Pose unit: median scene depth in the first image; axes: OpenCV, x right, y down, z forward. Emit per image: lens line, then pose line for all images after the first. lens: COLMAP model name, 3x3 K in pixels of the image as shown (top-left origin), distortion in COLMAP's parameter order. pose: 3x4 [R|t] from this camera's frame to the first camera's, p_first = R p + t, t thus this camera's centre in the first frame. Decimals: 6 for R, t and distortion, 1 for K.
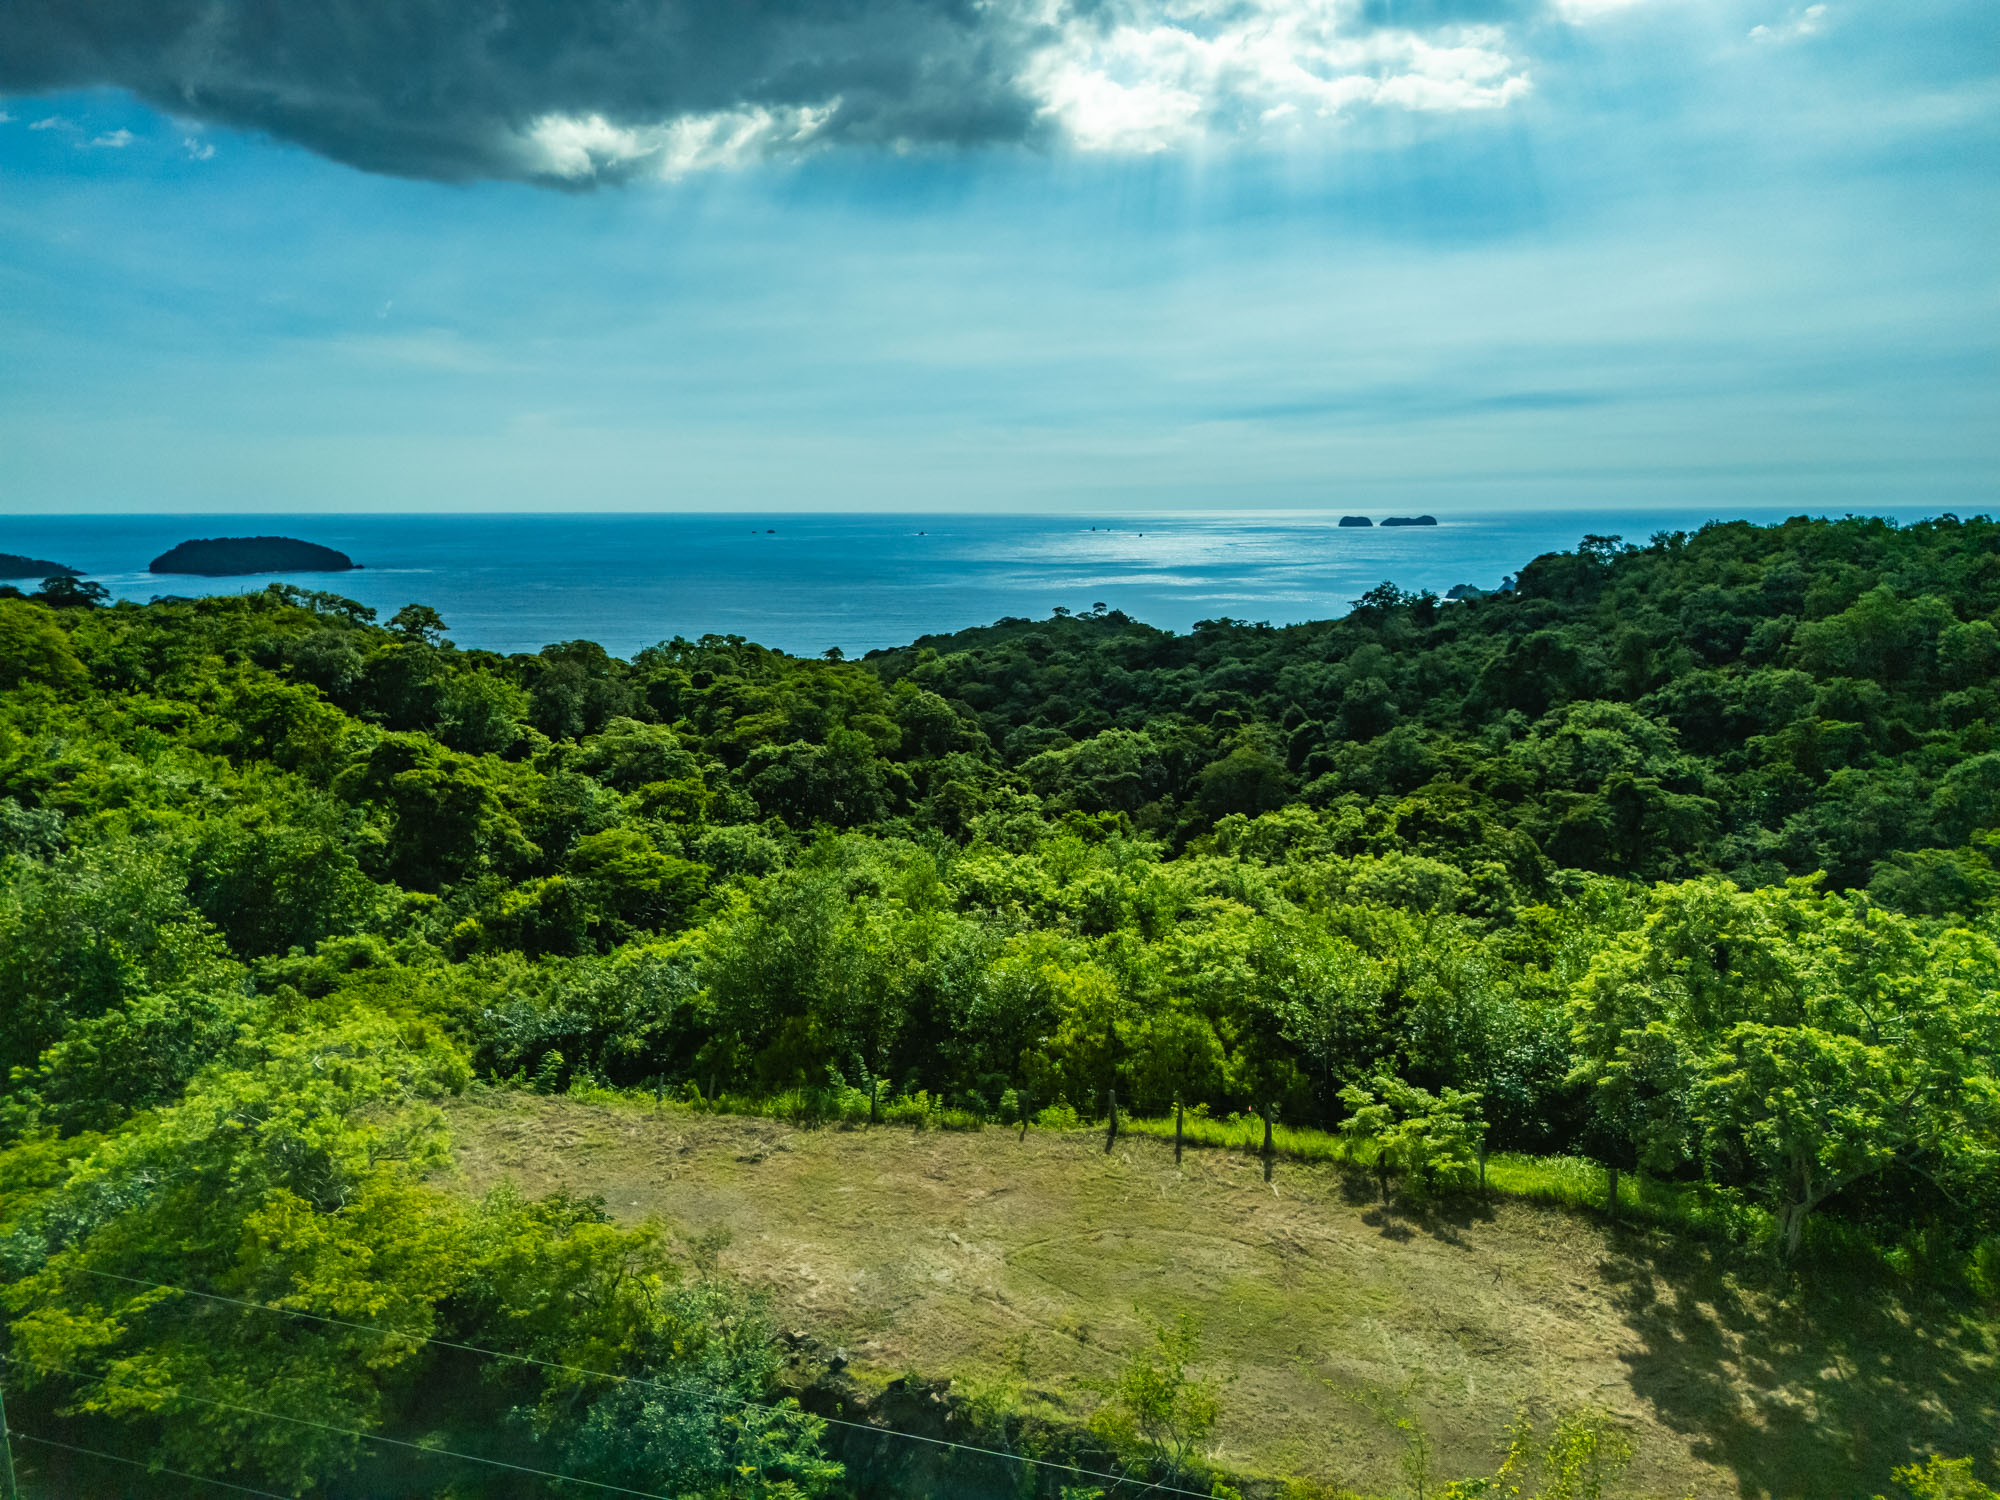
lens RADIAL K [[1465.5, 0, 1003.4], [0, 1465.5, 724.4], [0, 0, 1]] dist [0.058154, -0.069006]
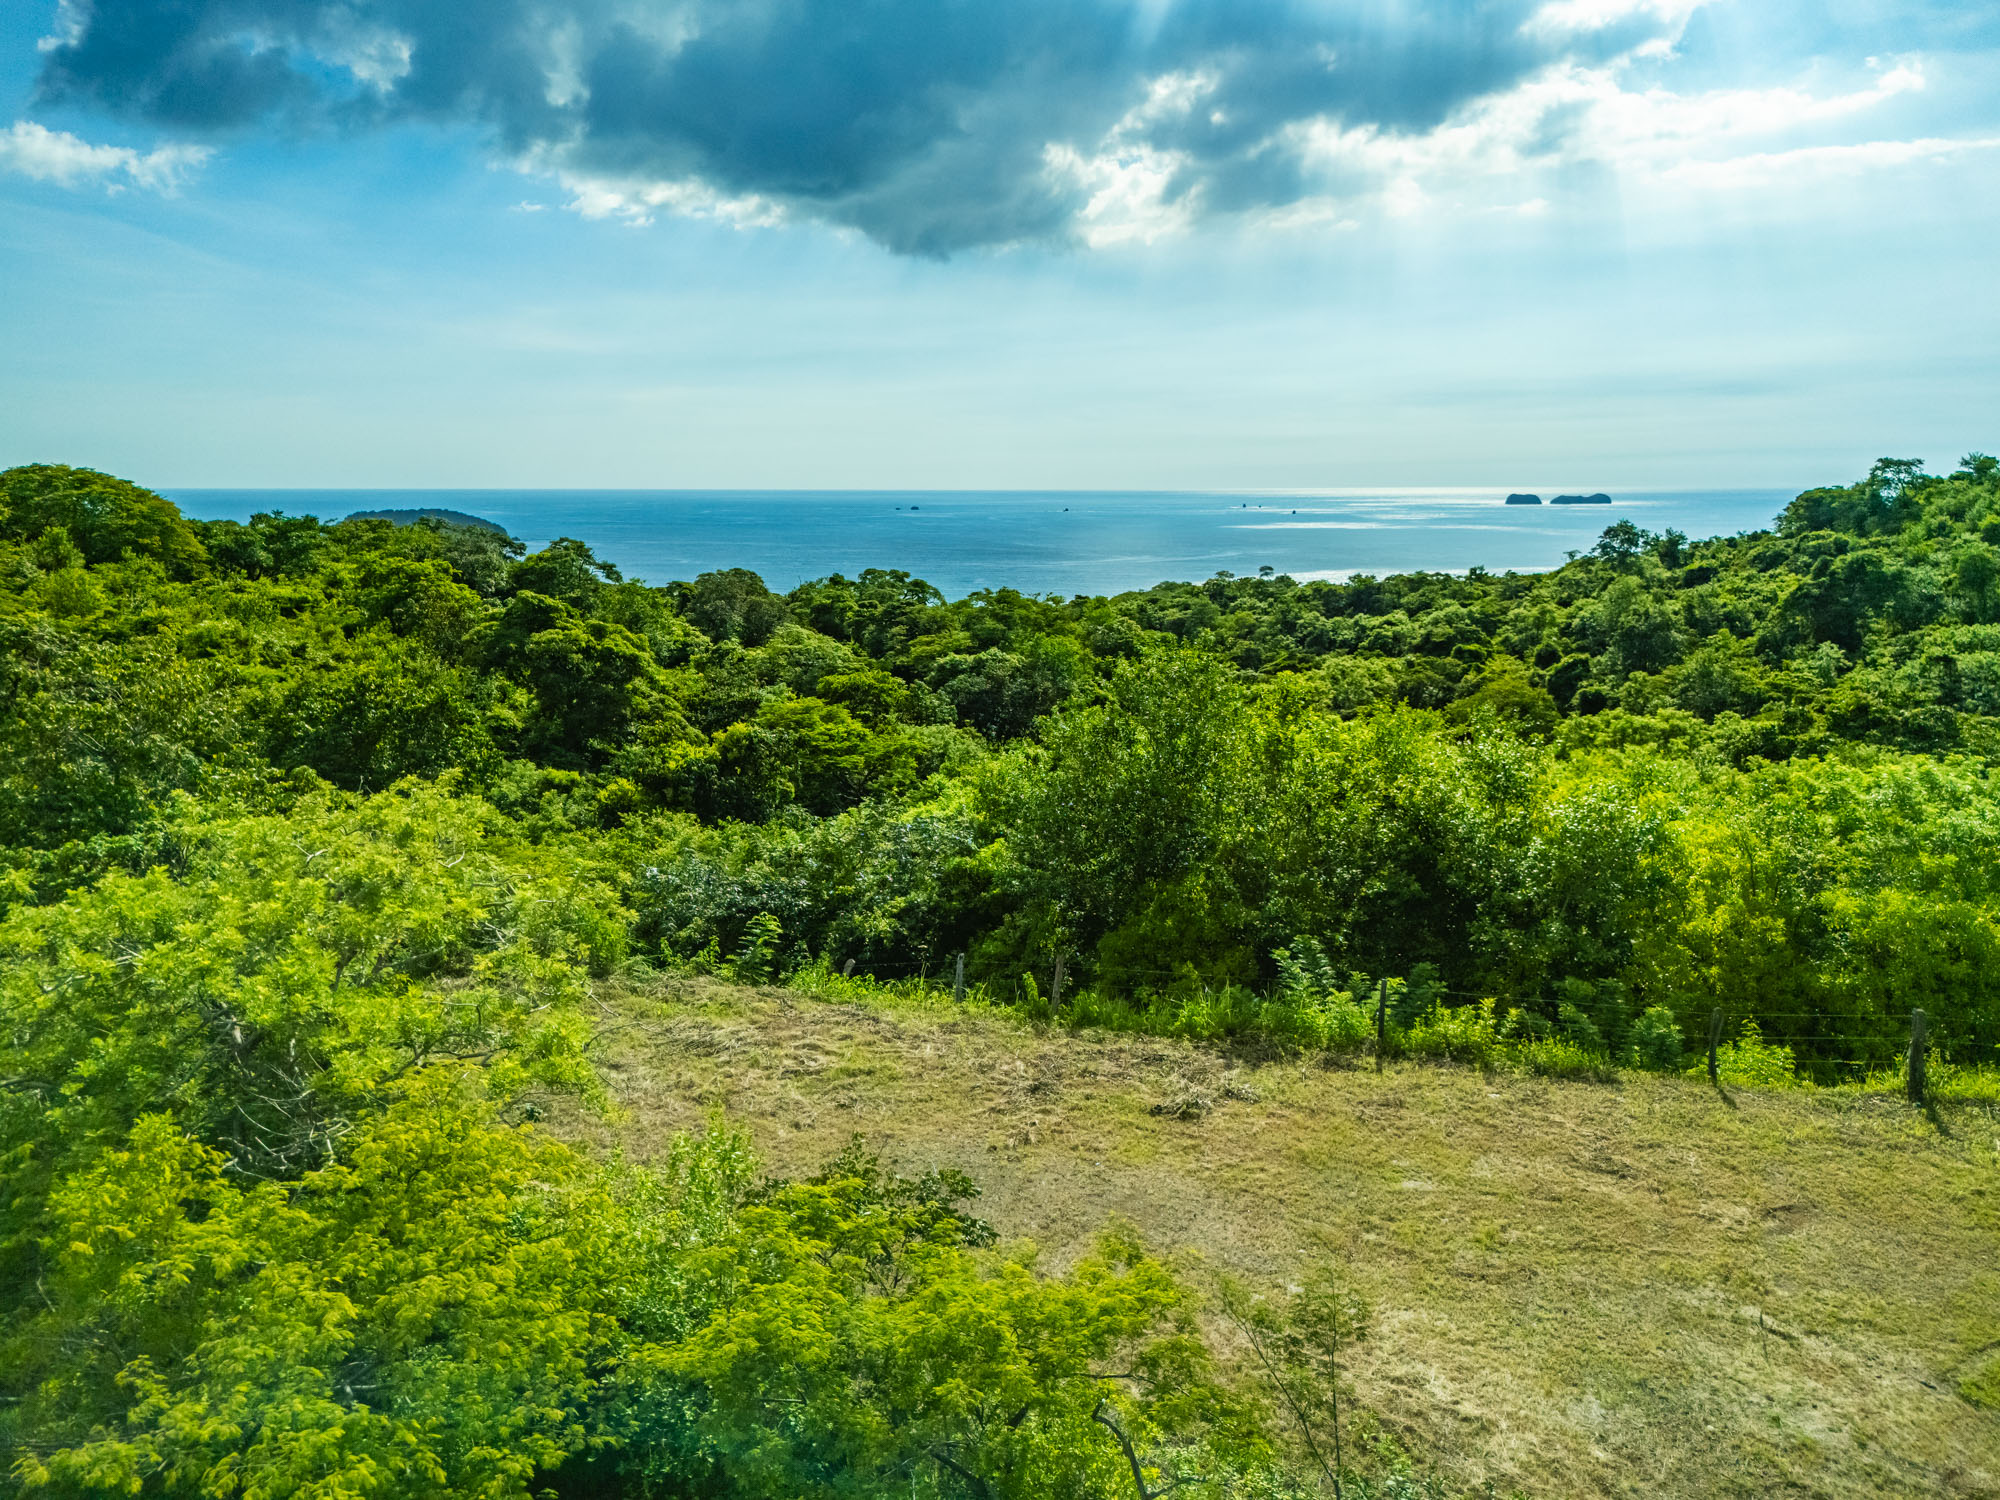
lens RADIAL K [[1476.2, 0, 1000.0], [0, 1476.2, 750.0], [0, 0, 1]] dist [0.077417, -0.101931]
pose [[0.995234, 0.020492, -0.095341, -0.140943], [-0.017758, 0.999409, 0.029434, 0.121855], [0.095888, -0.027601, 0.995009, 0.382810]]
